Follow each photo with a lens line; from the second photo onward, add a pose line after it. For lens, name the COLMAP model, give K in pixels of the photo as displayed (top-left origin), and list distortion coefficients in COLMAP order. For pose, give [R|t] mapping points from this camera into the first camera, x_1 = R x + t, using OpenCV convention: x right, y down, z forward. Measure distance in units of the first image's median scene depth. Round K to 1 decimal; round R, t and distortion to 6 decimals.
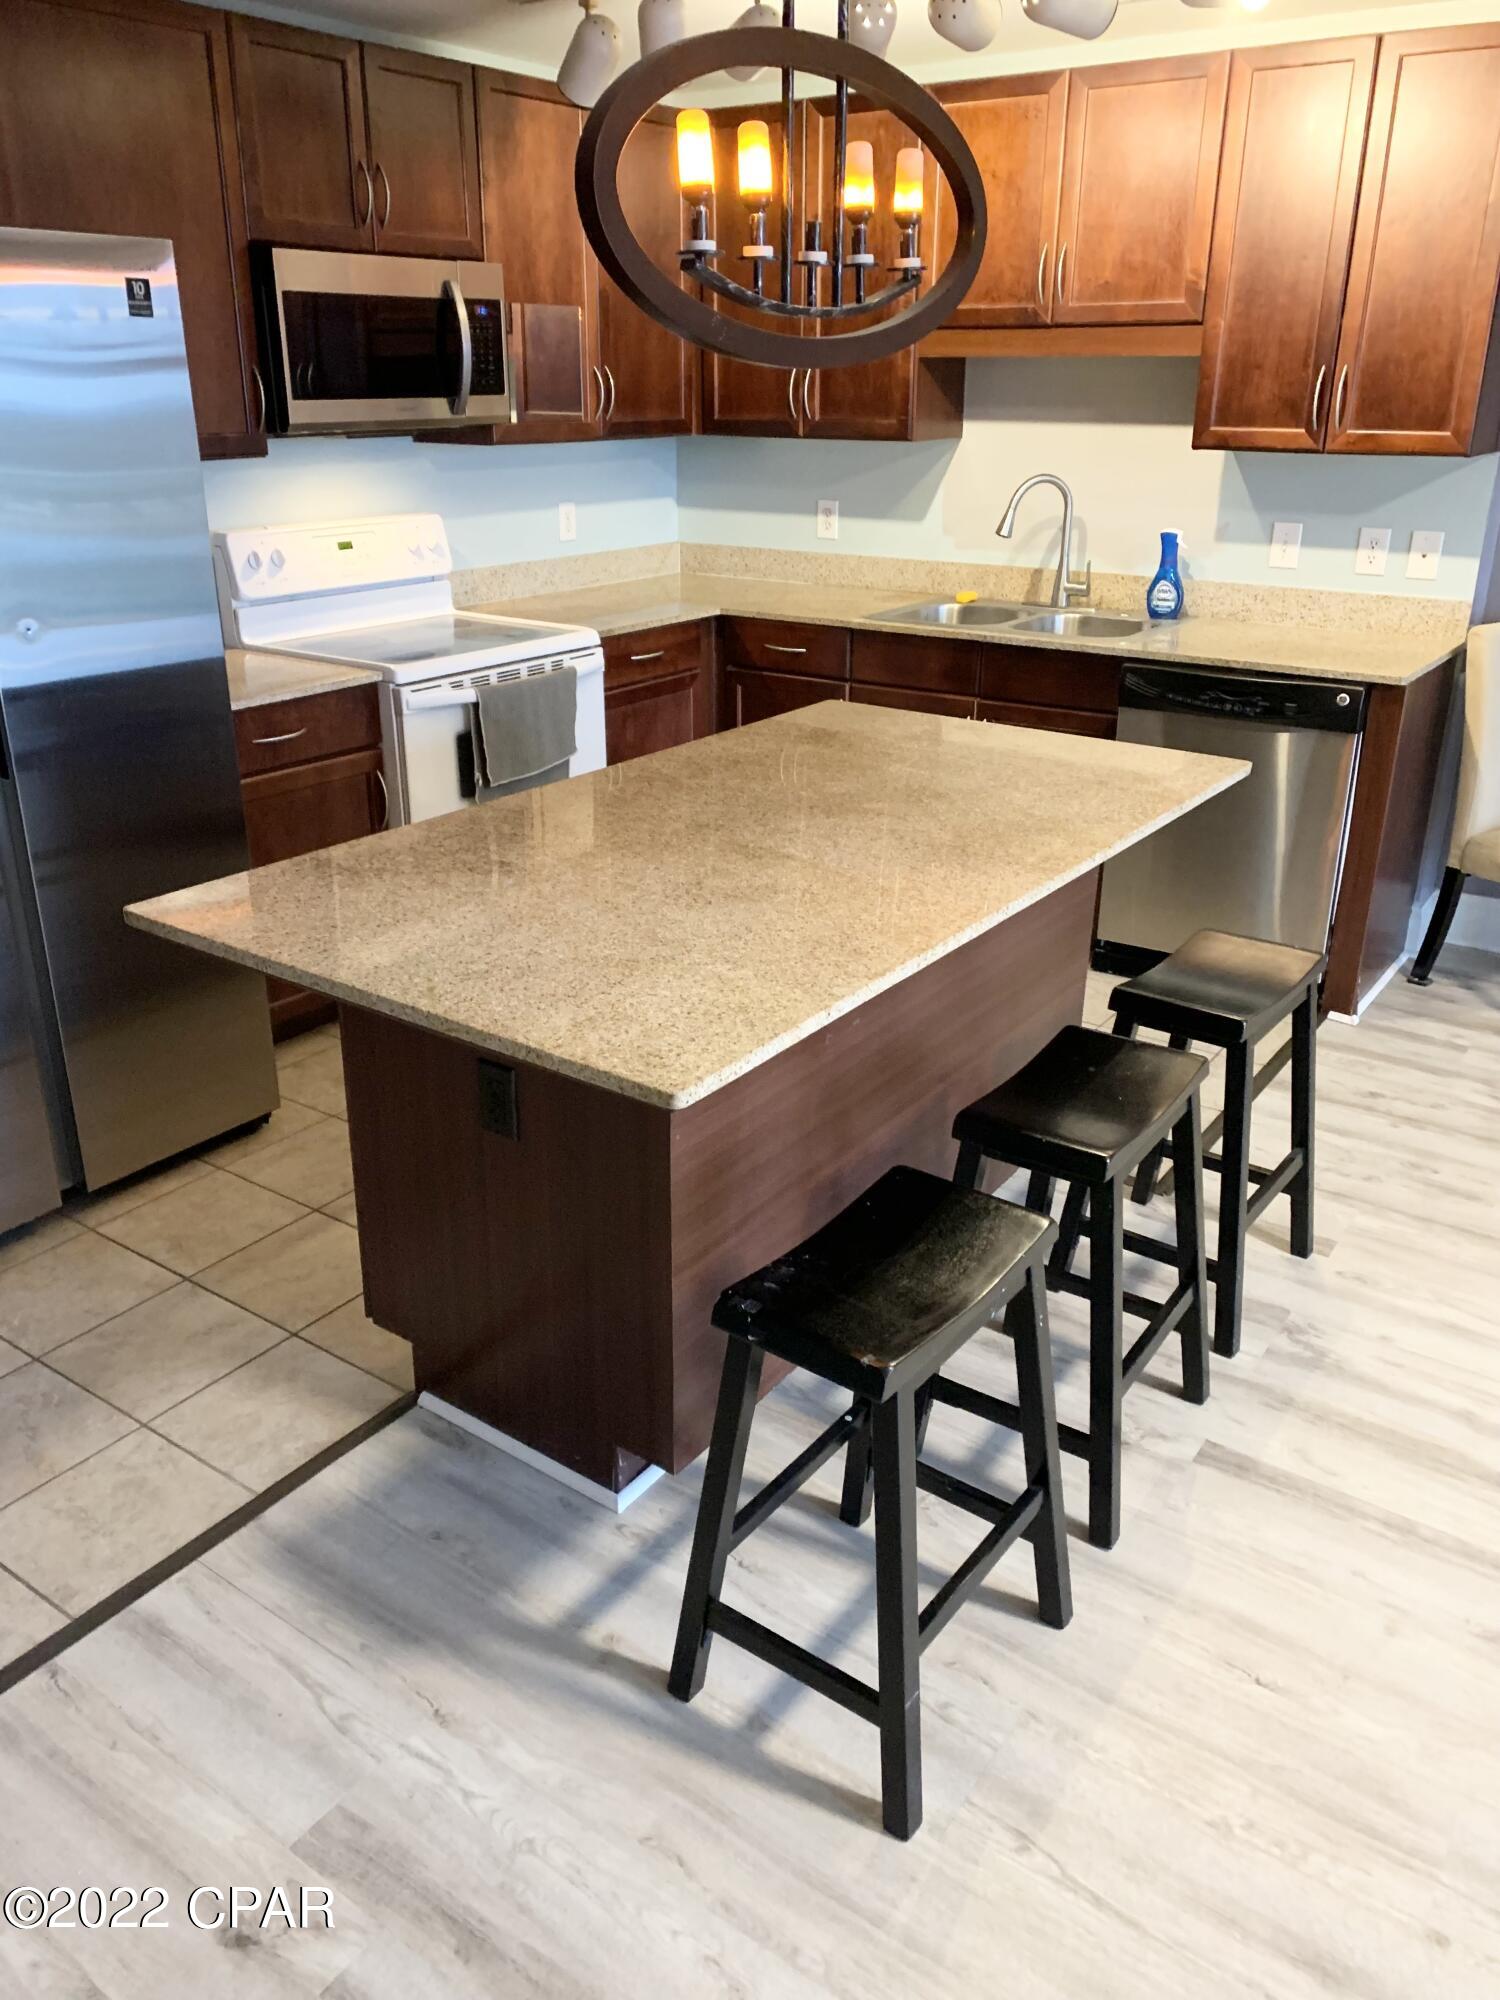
lens RADIAL K [[1551.1, 0, 746.9], [0, 1551.1, 985.1], [0, 0, 1]] dist [0.056038, -0.043068]
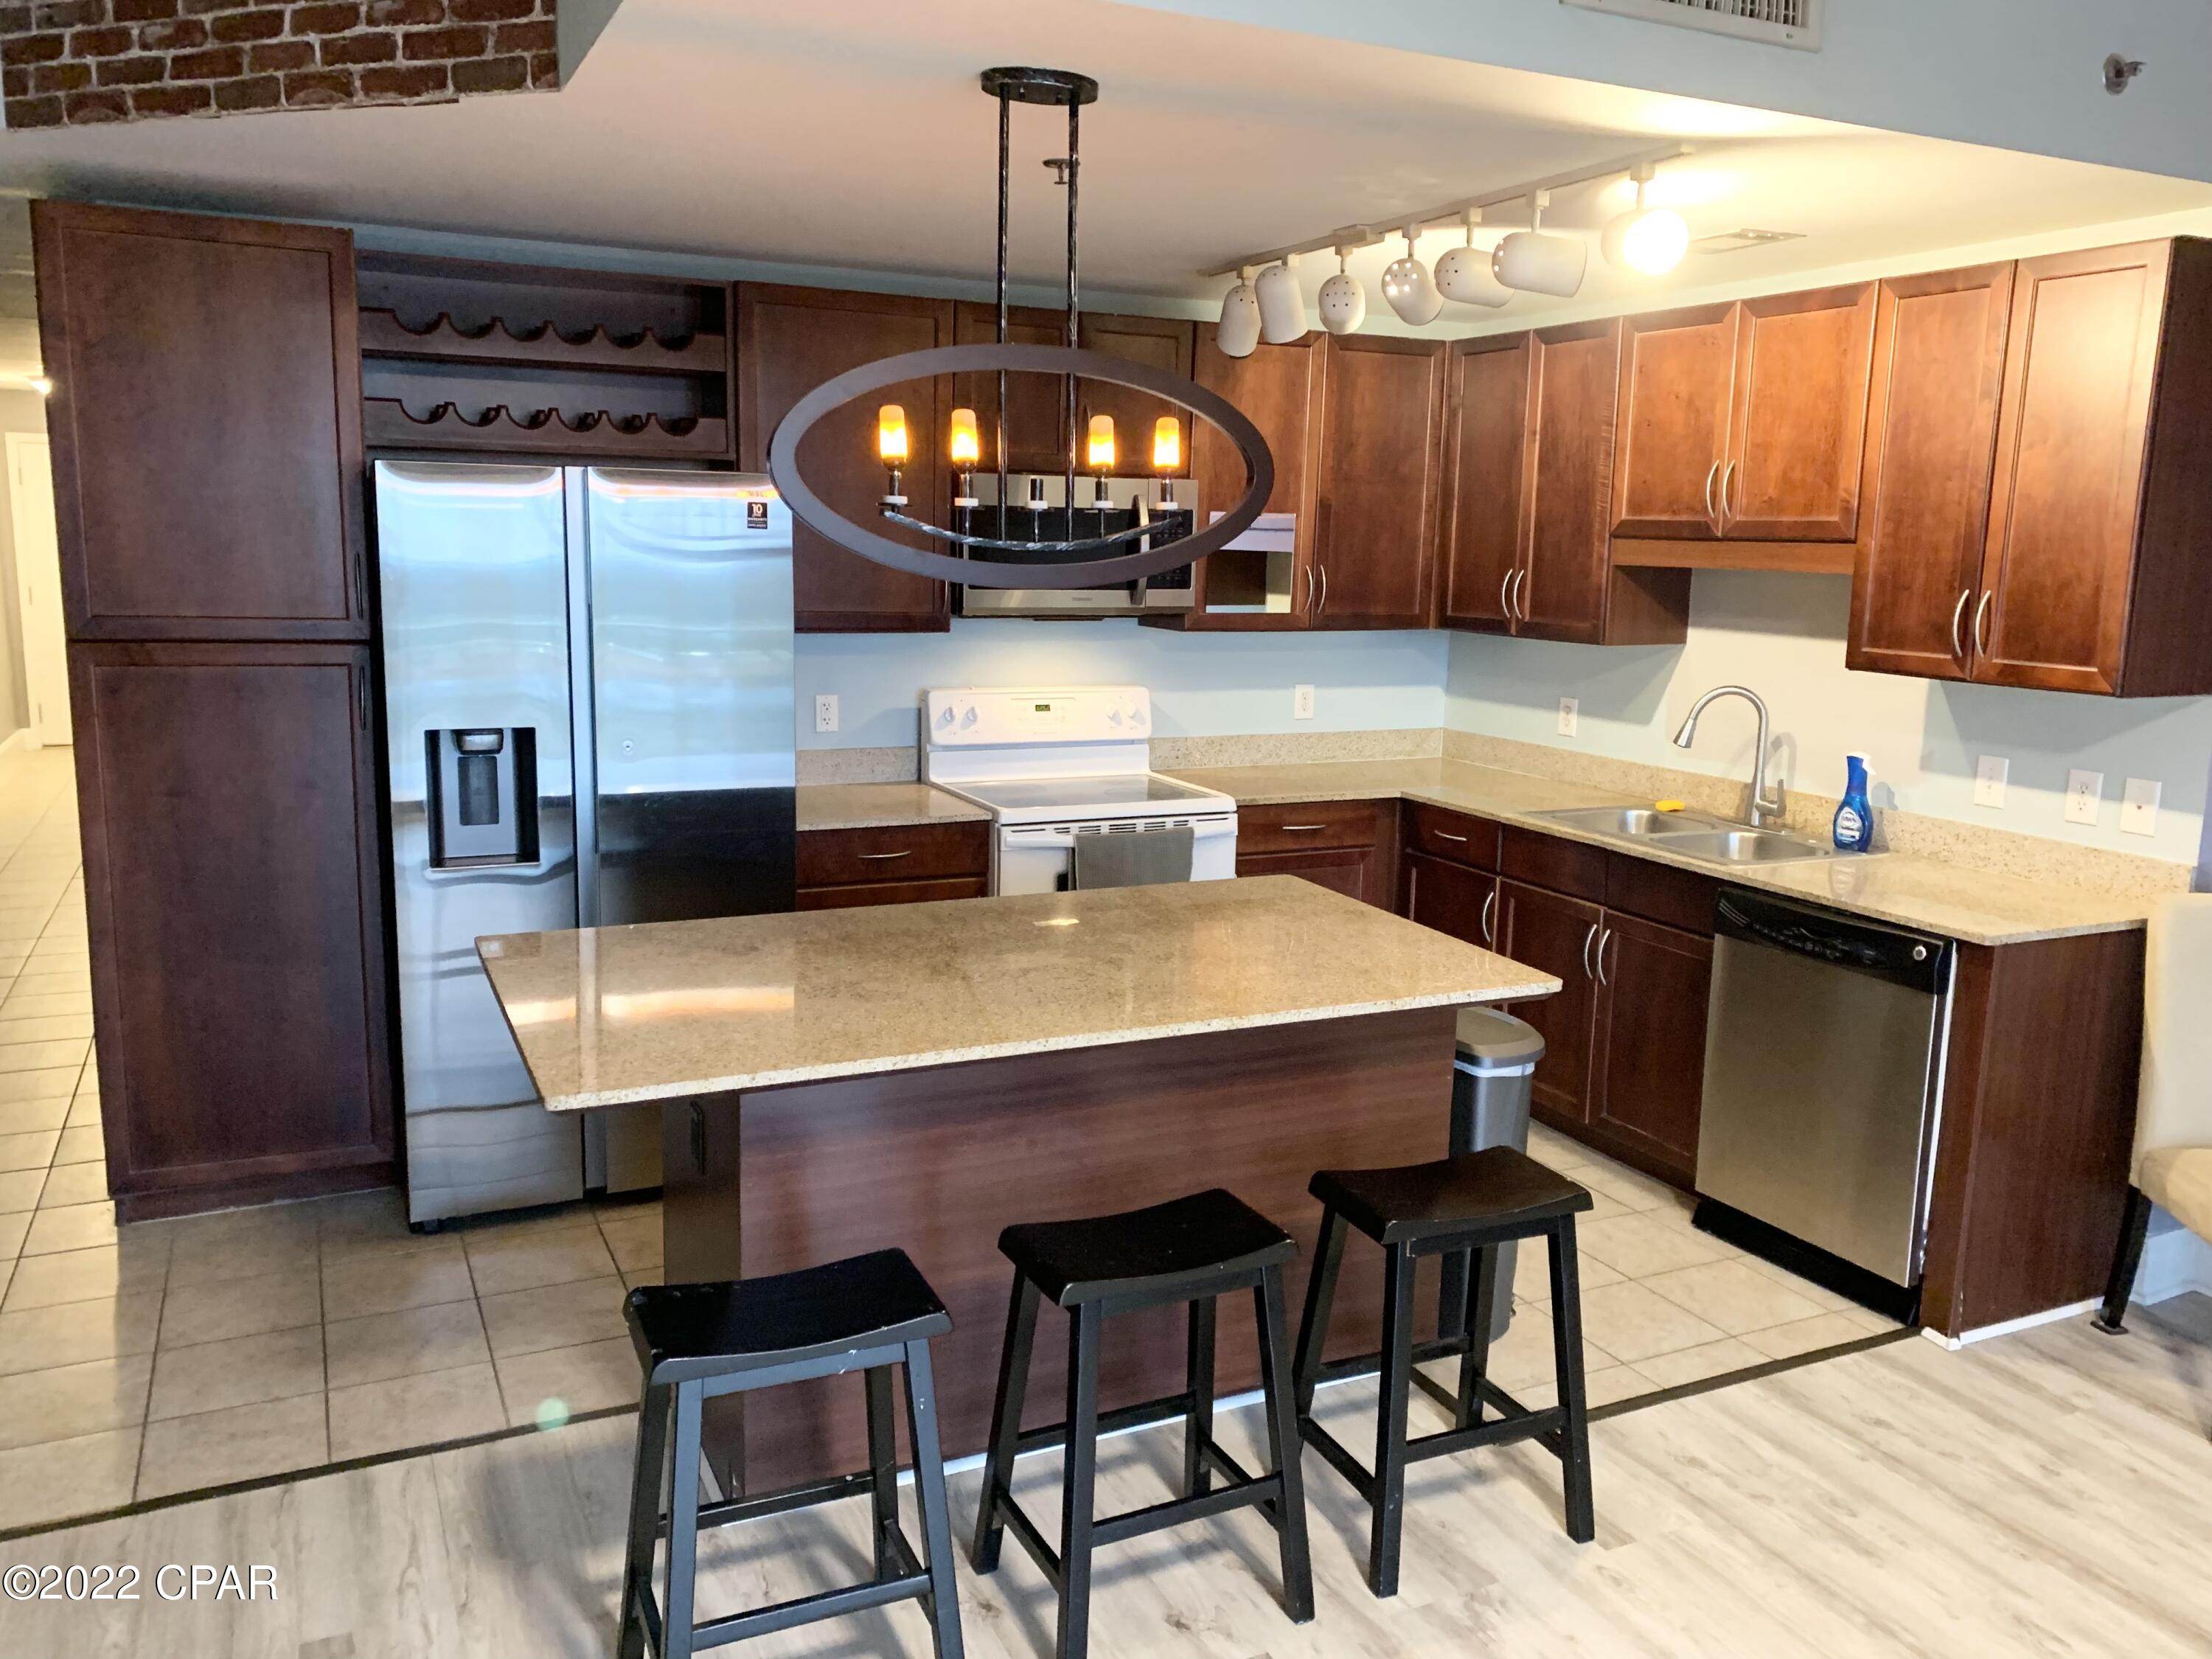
lens RADIAL K [[1715.5, 0, 1102.2], [0, 1715.5, 835.8], [0, 0, 1]] dist [0.056038, -0.043068]
pose [[0.870377, 0.104236, -0.481225, 0.401235], [-0.201070, 0.967375, -0.154130, -0.005182], [0.449460, 0.230911, 0.862940, -0.044553]]
